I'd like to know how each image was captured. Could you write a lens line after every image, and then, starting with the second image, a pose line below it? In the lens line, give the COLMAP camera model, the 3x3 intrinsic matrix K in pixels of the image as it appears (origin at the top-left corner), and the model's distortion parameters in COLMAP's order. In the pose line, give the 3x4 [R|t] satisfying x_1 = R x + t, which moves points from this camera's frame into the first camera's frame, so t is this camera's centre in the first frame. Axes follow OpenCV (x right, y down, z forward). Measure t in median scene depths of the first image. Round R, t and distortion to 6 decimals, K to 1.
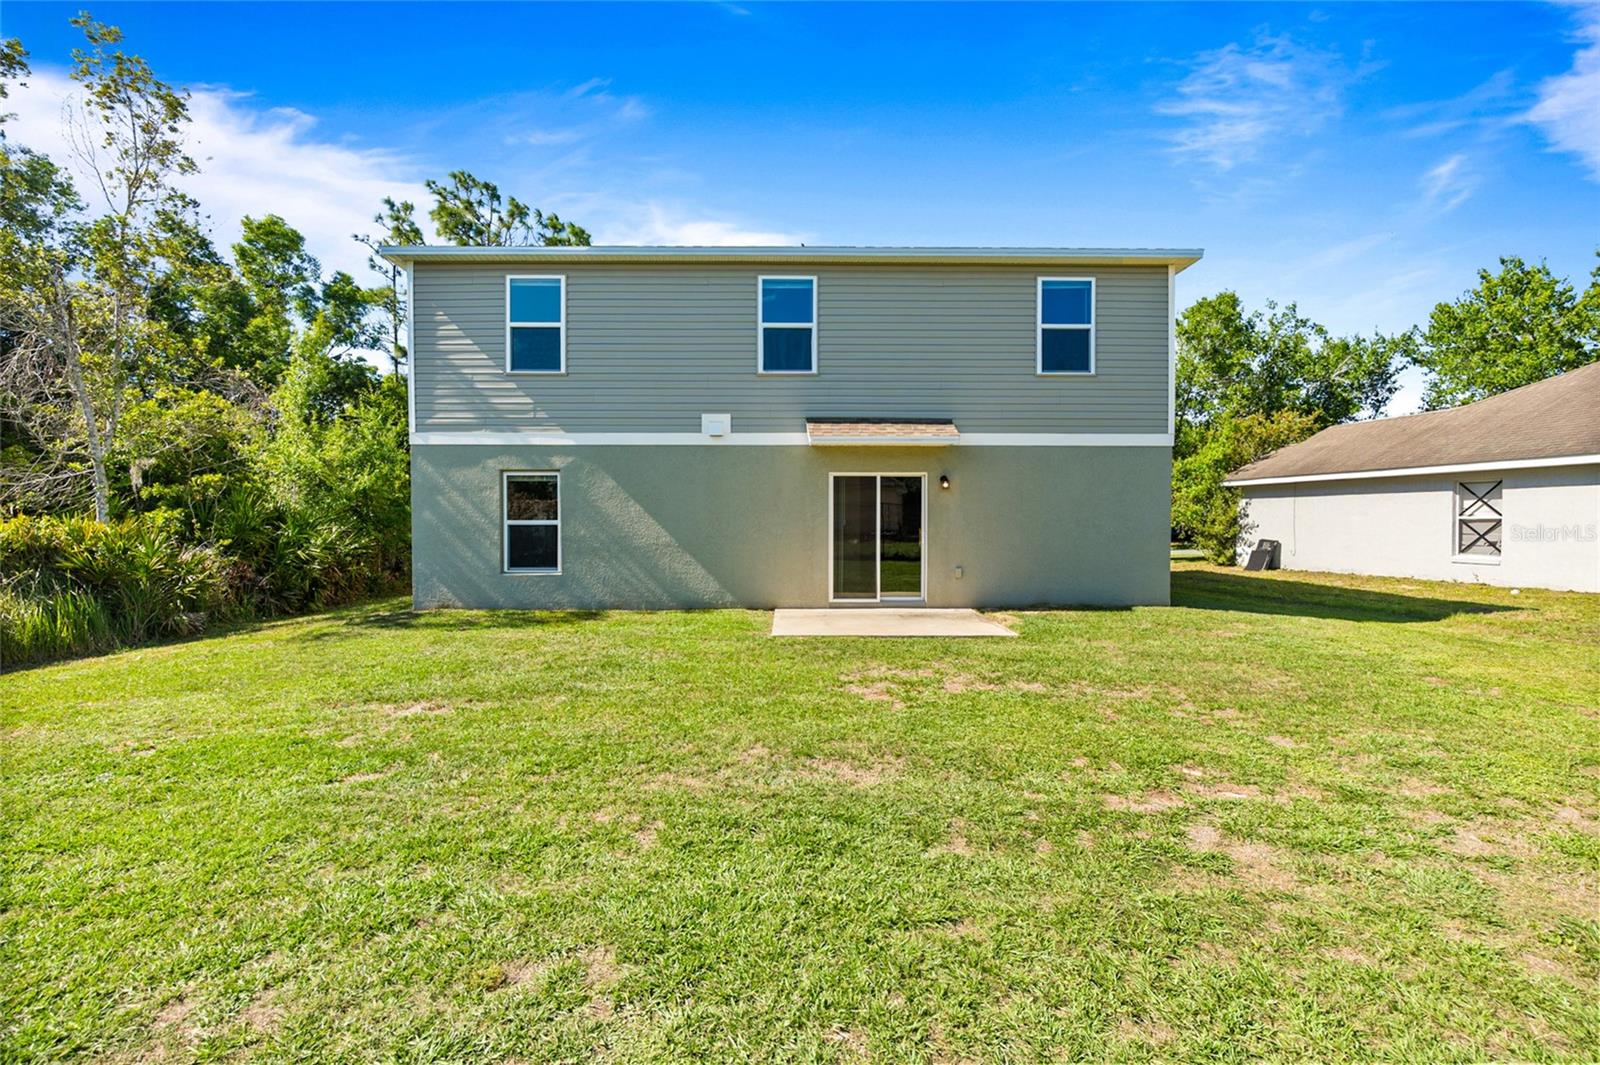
lens RADIAL K [[733.5, 0, 796.5], [0, 733.5, 528.6], [0, 0, 1]] dist [-0.002904, 0.000308]
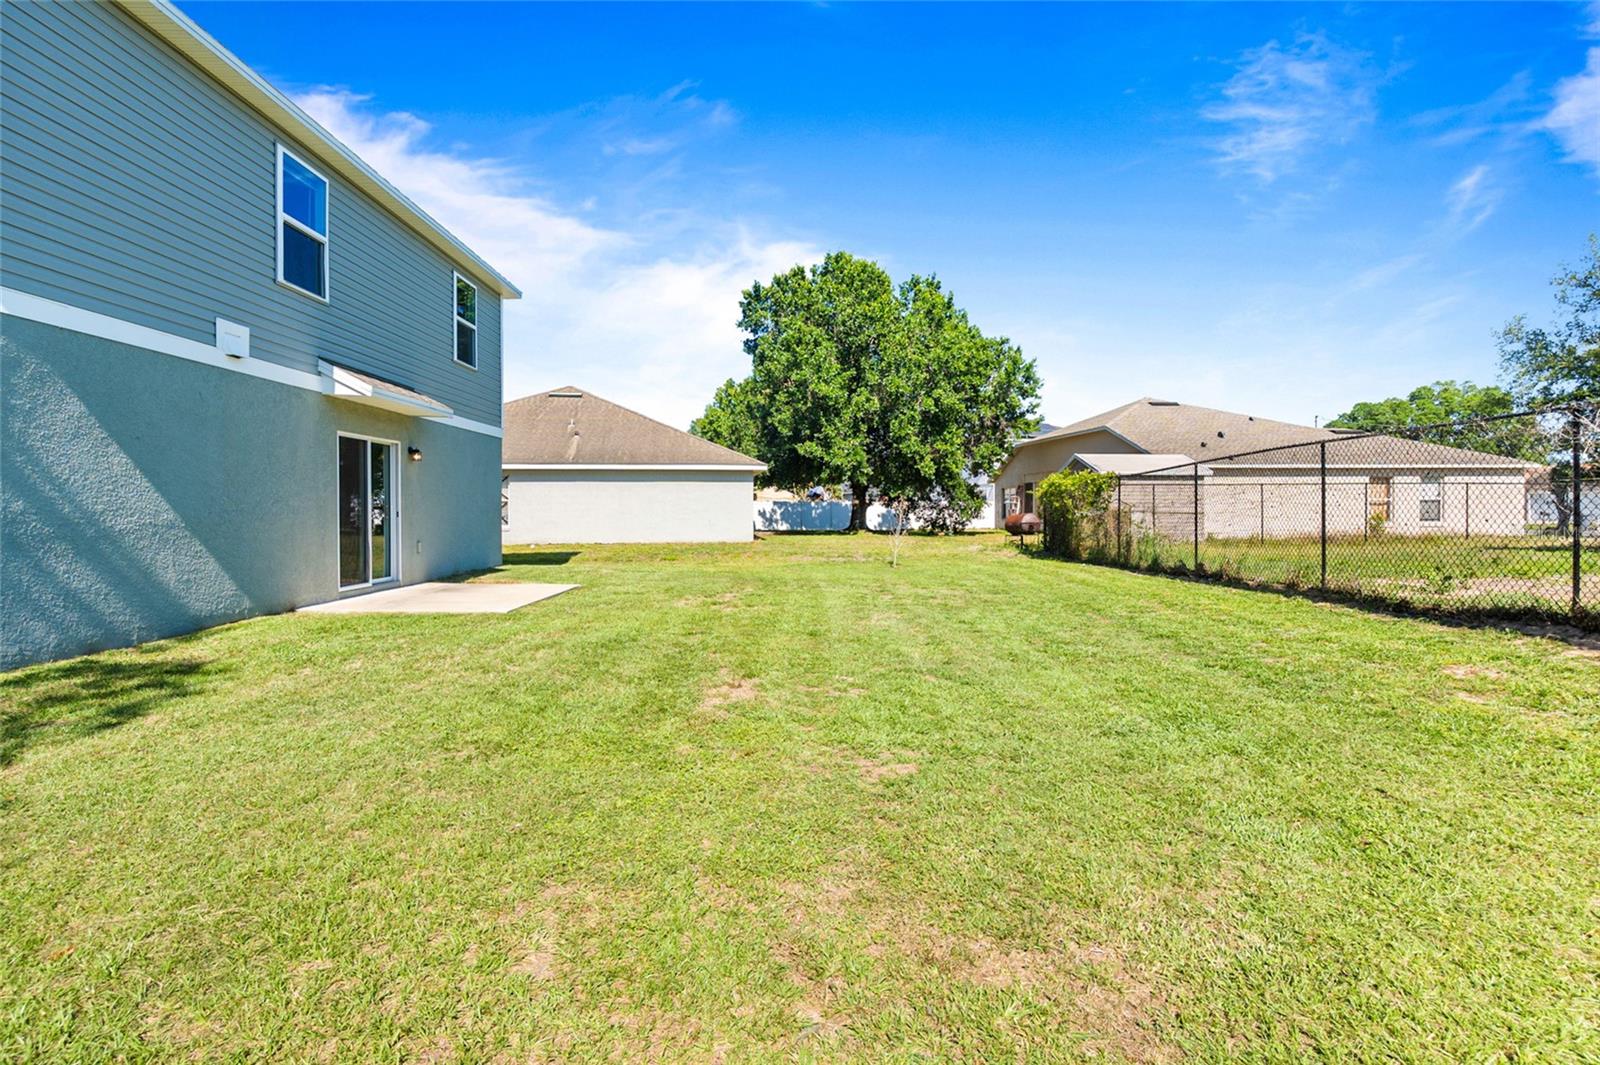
lens RADIAL K [[739.3, 0, 792.0], [0, 739.3, 516.9], [0, 0, 1]] dist [-0.003280, -0.000419]
pose [[0.005198, -0.010412, 0.999932, -0.761550], [0.010505, 0.999891, 0.010357, 0.014130], [-0.999931, 0.010450, 0.005307, 0.499199]]
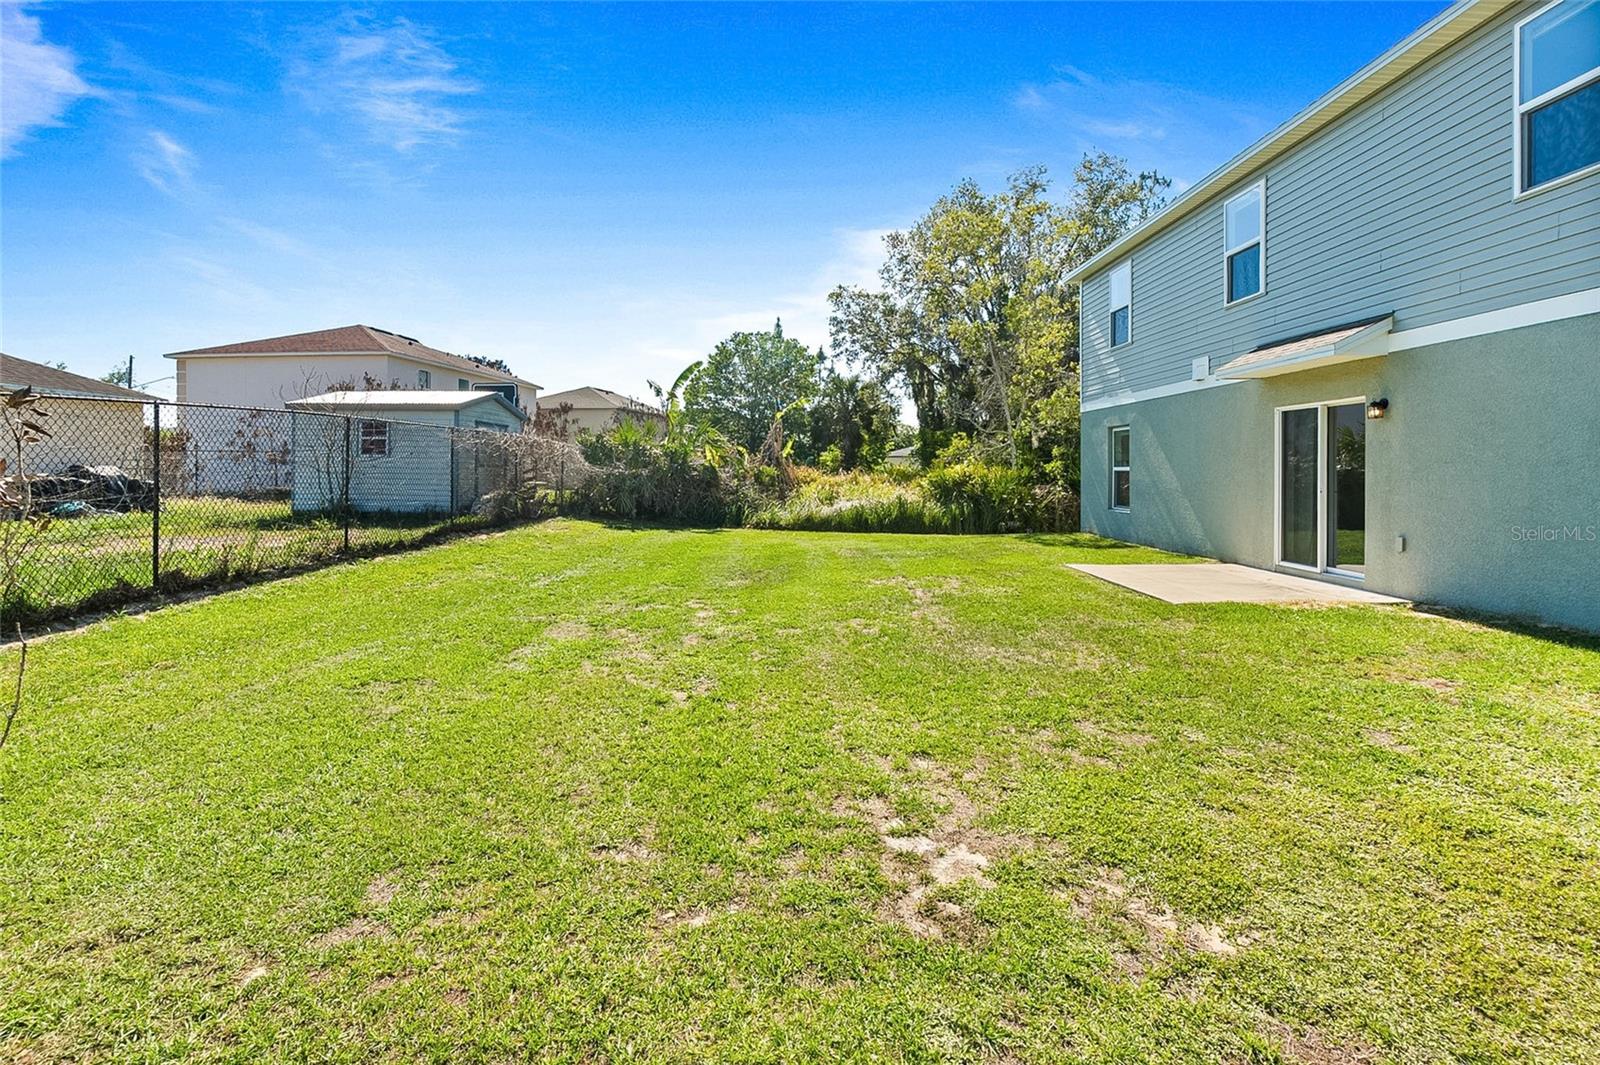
lens RADIAL K [[766.7, 0, 807.0], [0, 766.7, 464.6], [0, 0, 1]] dist [0.016299, 0.000084]
pose [[0.010519, -0.006094, -0.999926, 0.908816], [-0.016338, 0.999847, -0.006266, 0.001340], [0.999811, 0.016402, 0.010418, 0.464169]]
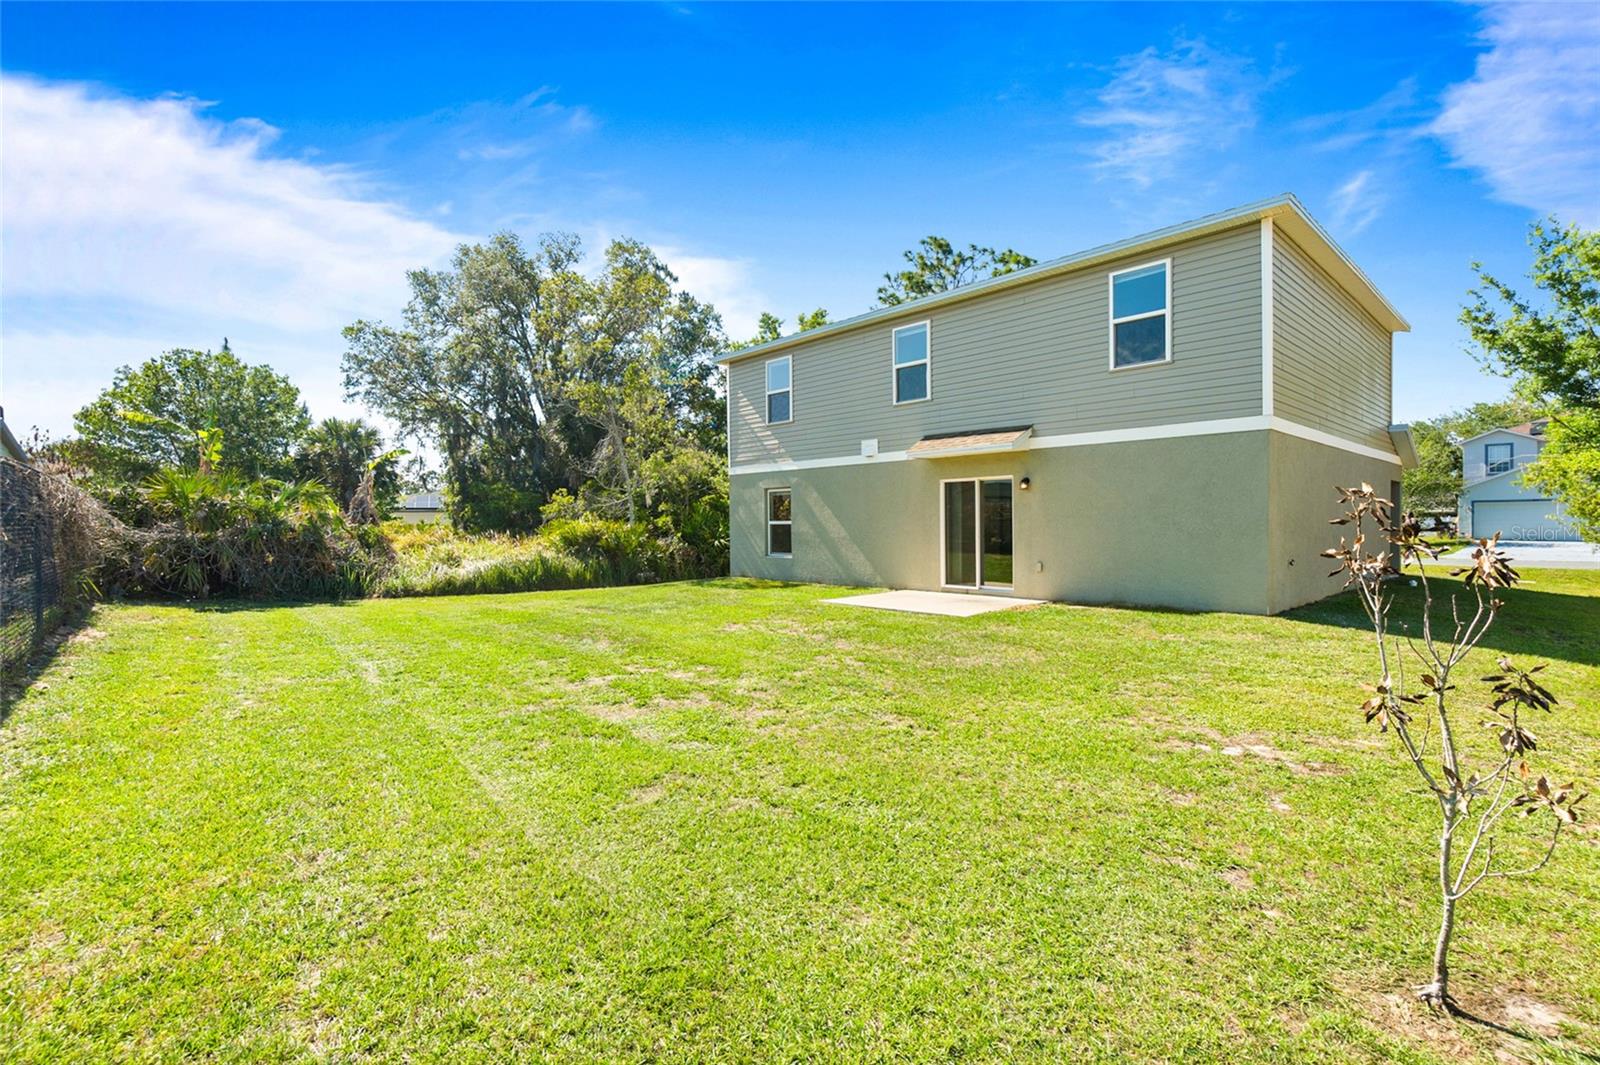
lens RADIAL K [[734.3, 0, 800.0], [0, 734.3, 532.5], [0, 0, 1]] dist [-0.001755, 0.000914]
pose [[0.669767, 0.005341, -0.742552, 0.787034], [0.002000, 0.999958, 0.008996, -0.001511], [0.742569, -0.007510, 0.669728, 0.020489]]
